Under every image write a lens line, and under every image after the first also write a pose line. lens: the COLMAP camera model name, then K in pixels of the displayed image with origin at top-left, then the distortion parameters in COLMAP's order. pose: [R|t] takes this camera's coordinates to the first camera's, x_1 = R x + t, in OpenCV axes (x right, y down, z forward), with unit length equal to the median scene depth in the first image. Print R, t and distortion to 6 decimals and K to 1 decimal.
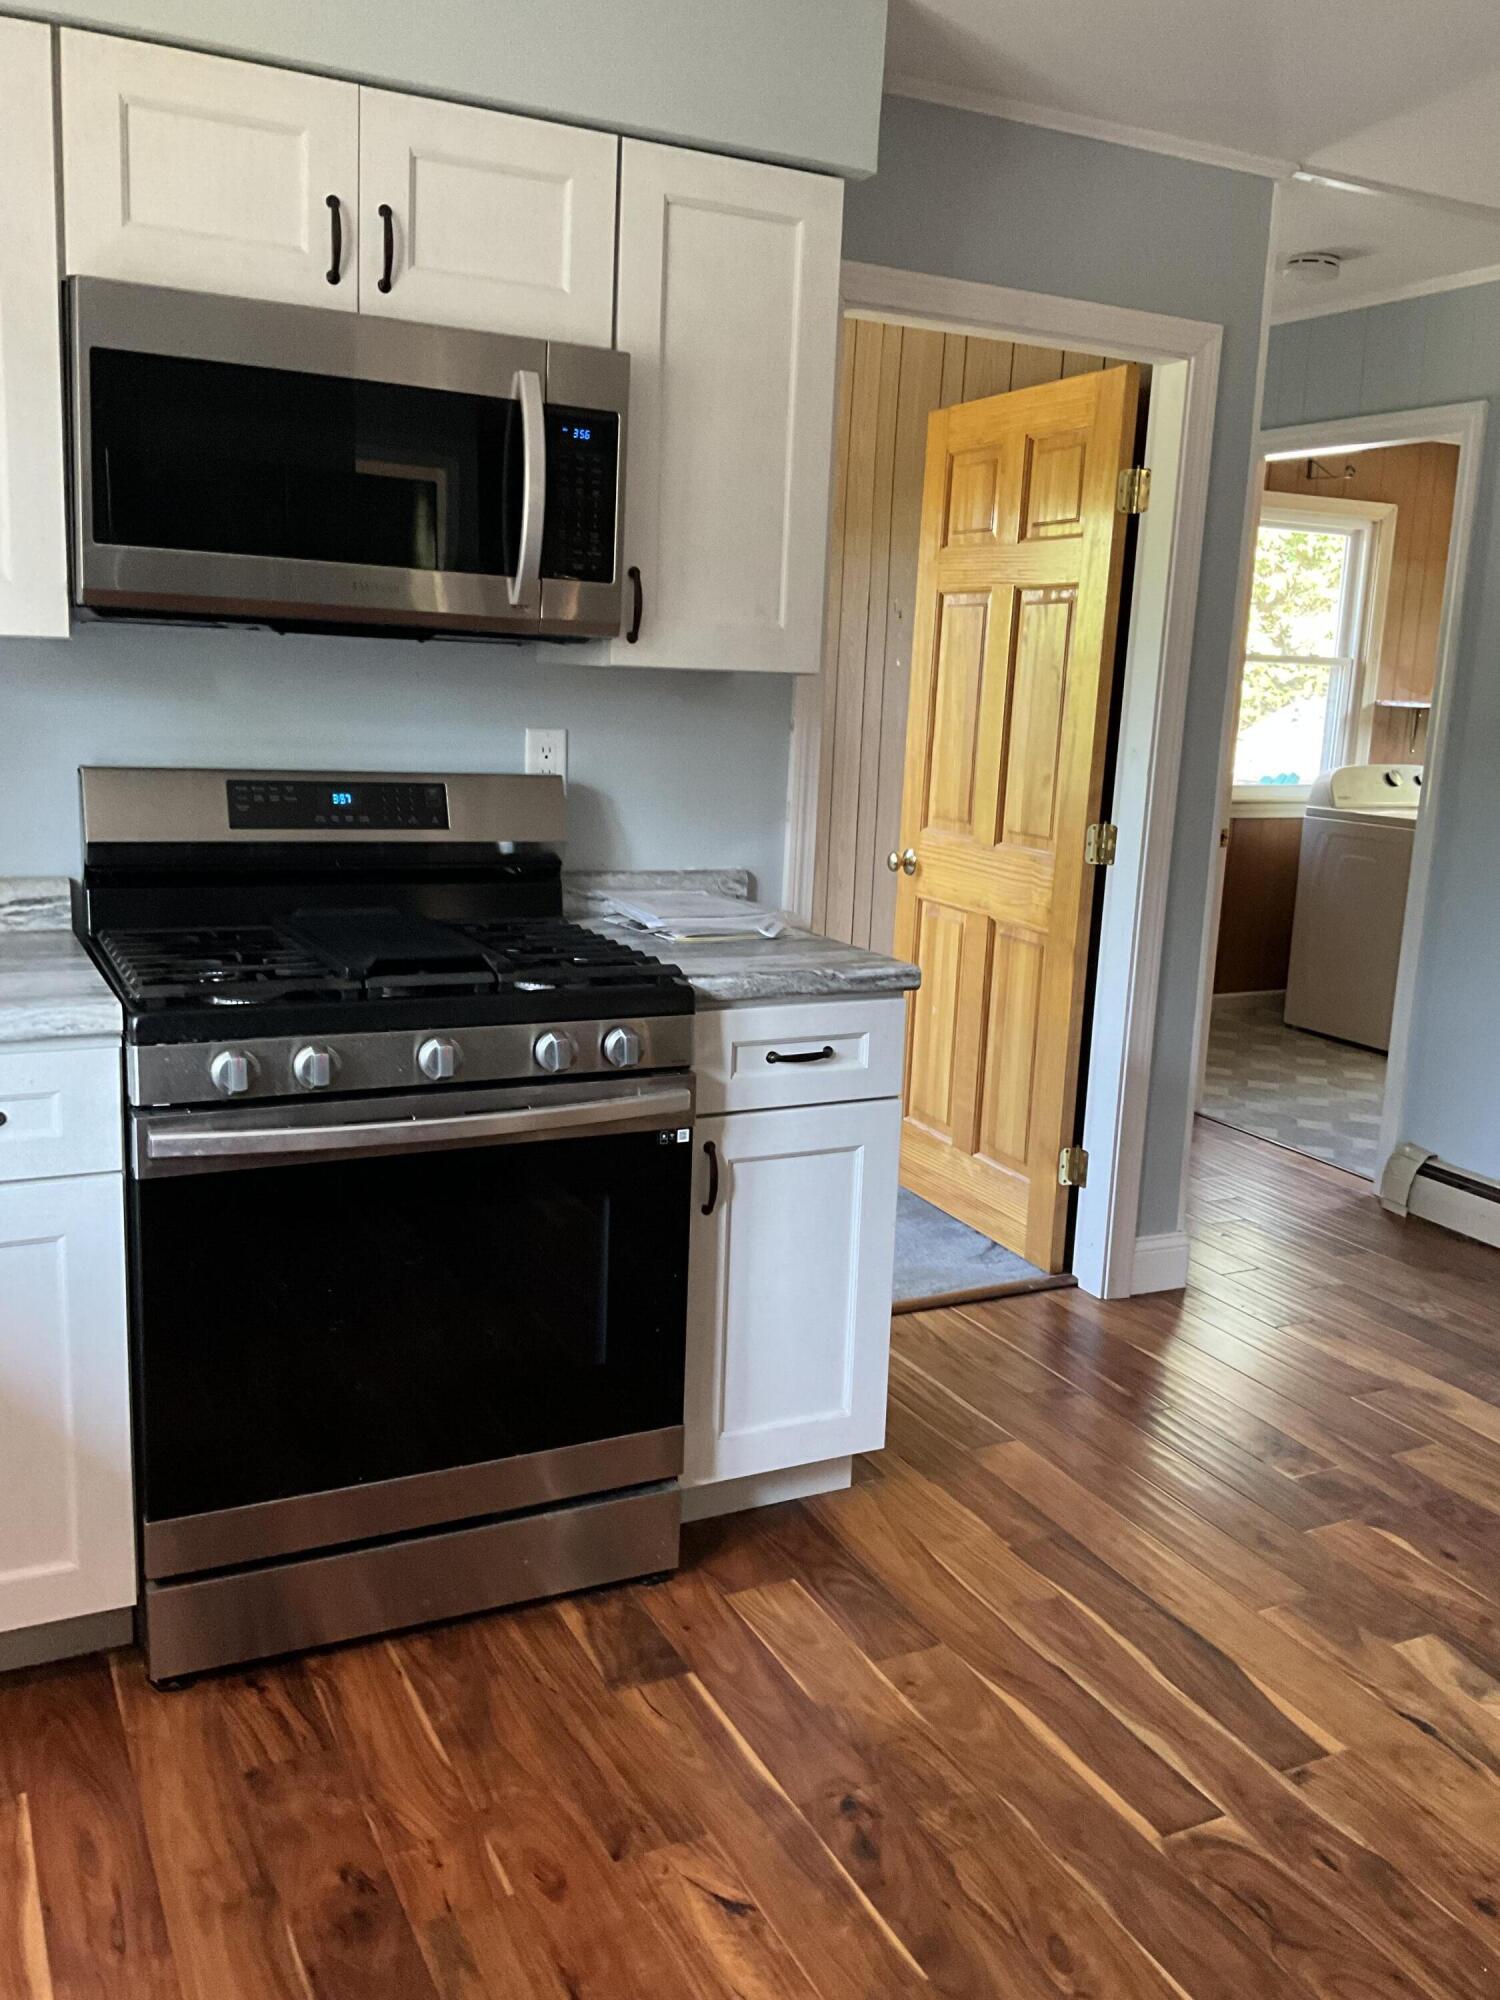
lens RADIAL K [[1669.0, 0, 748.5], [0, 1669.0, 989.2], [0, 0, 1]] dist [0.114563, -0.208761]
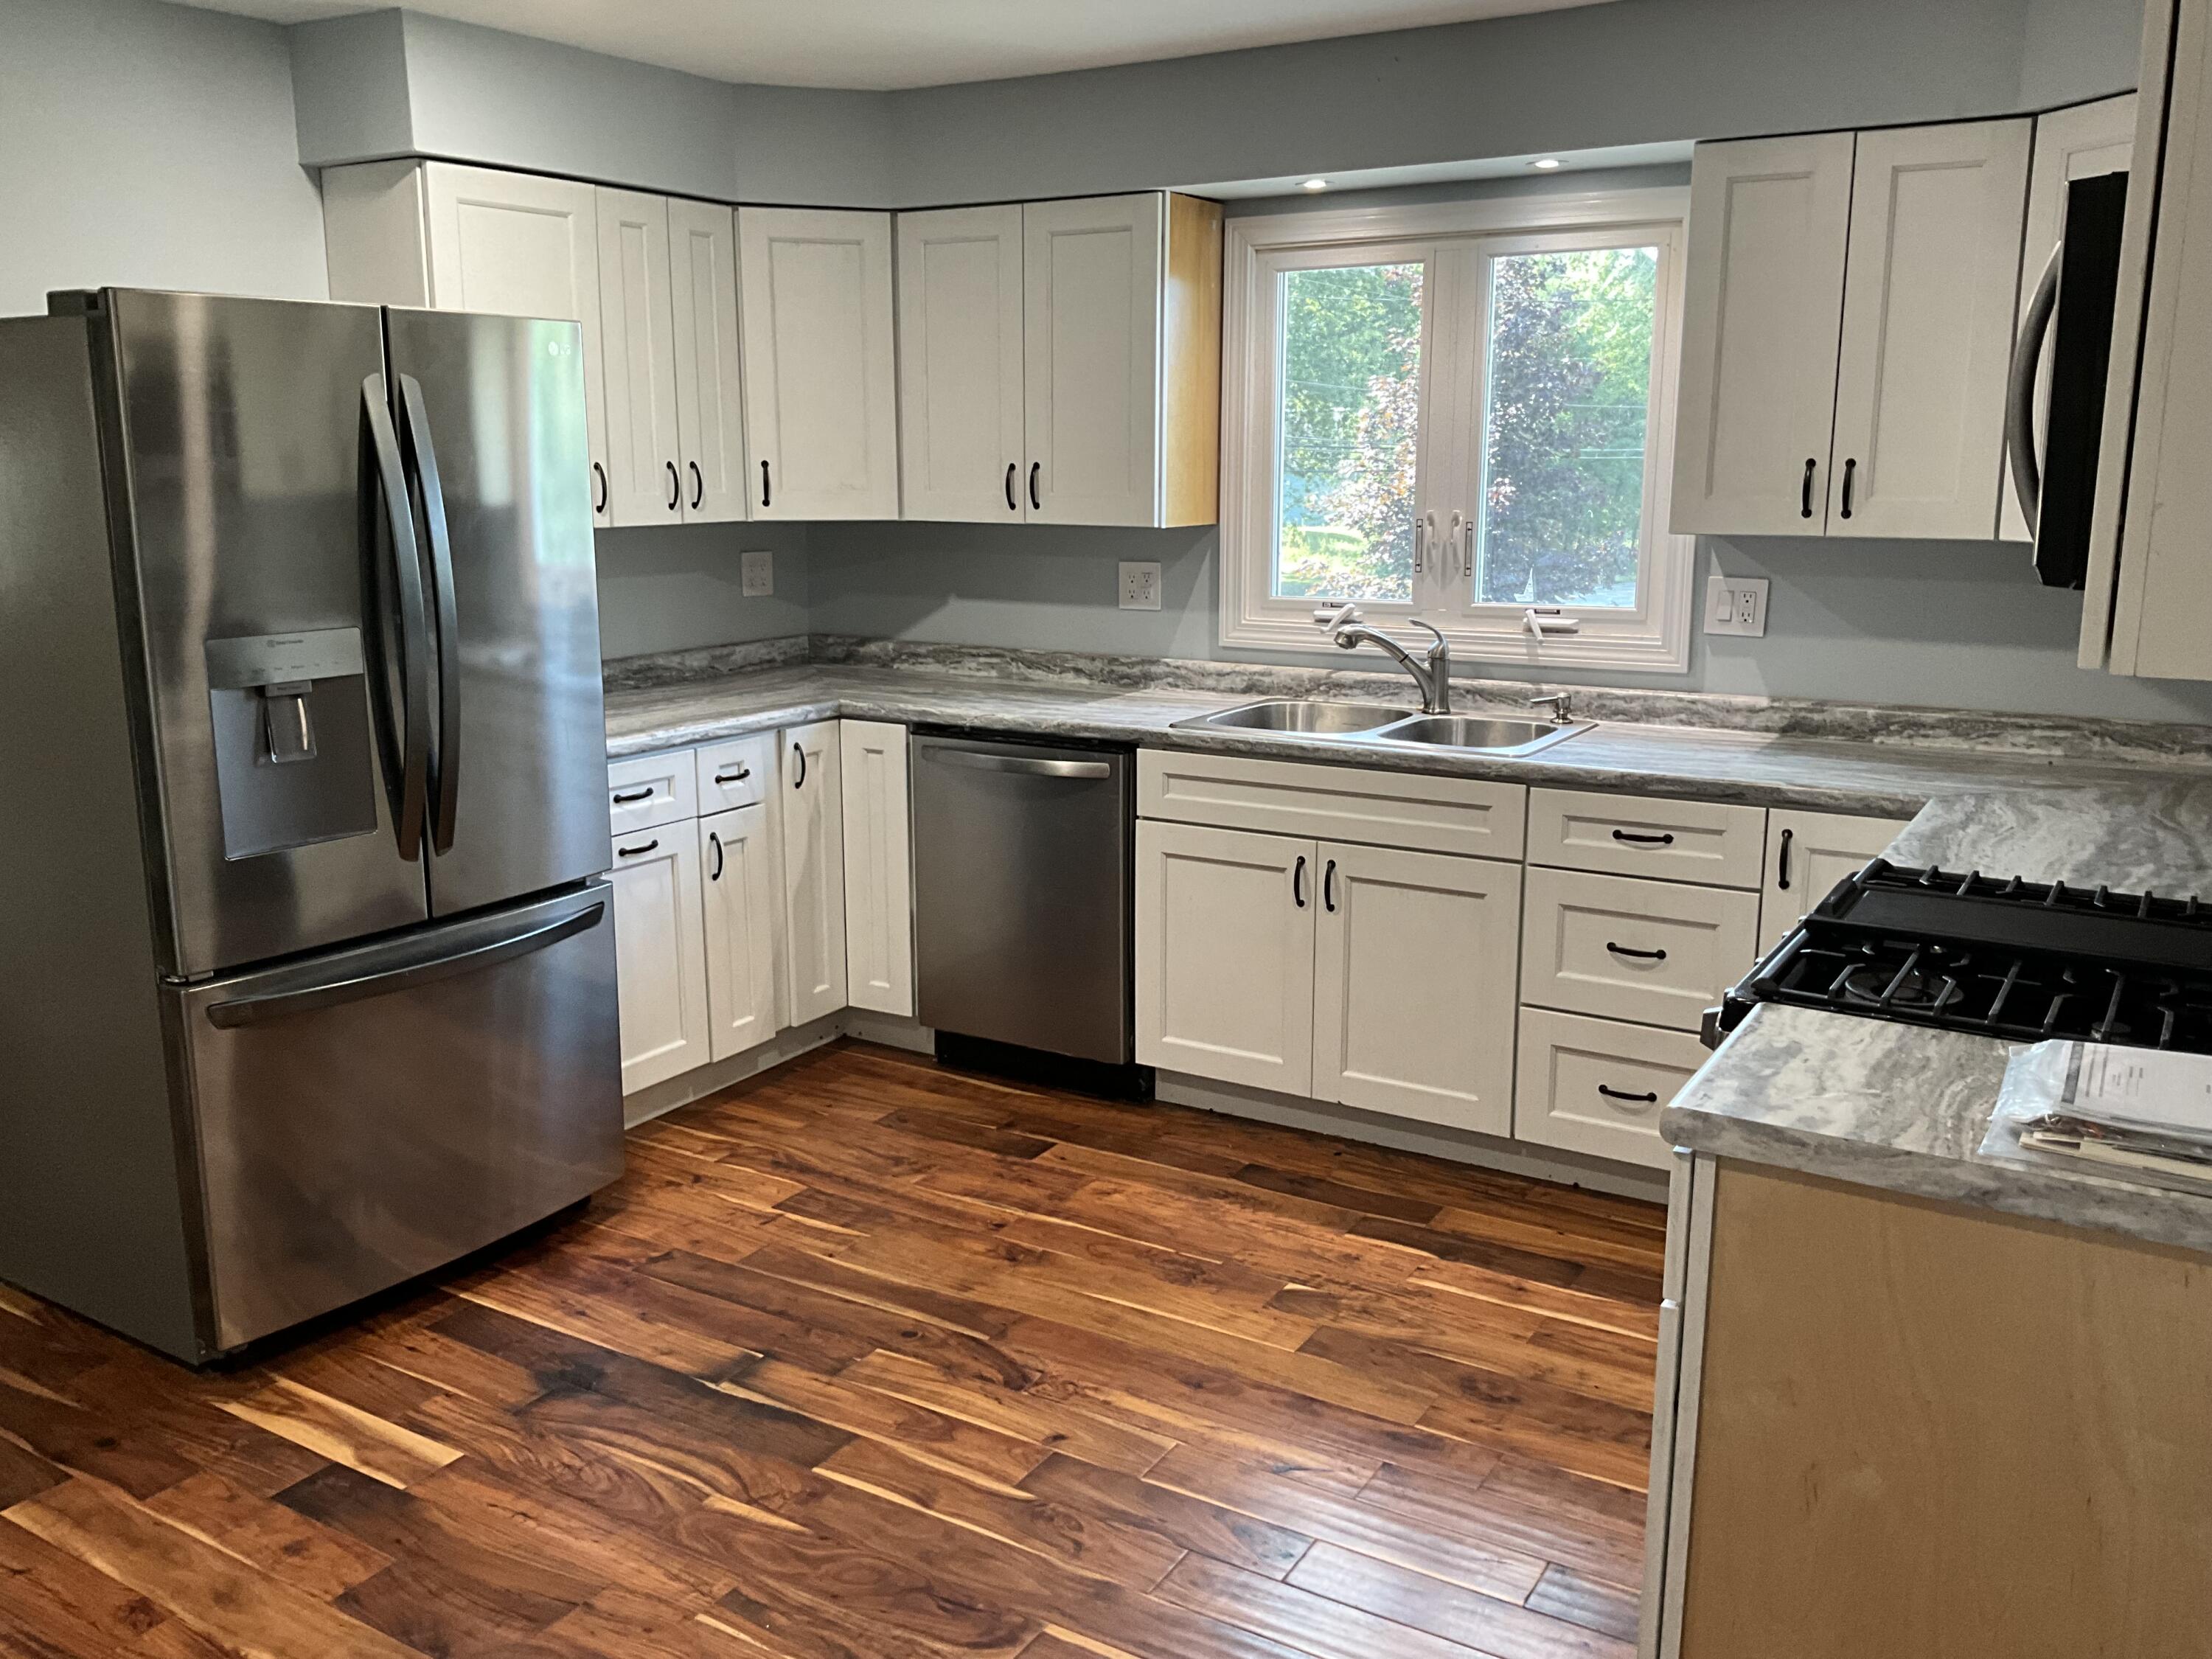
lens RADIAL K [[1833.1, 0, 1096.7], [0, 1833.1, 829.1], [0, 0, 1]] dist [0.118338, -0.252349]
pose [[-0.858257, 0.070349, -0.508375, 0.657352], [-0.125269, 0.931885, 0.340438, -0.336949], [0.497697, 0.355867, -0.790985, 1.489397]]
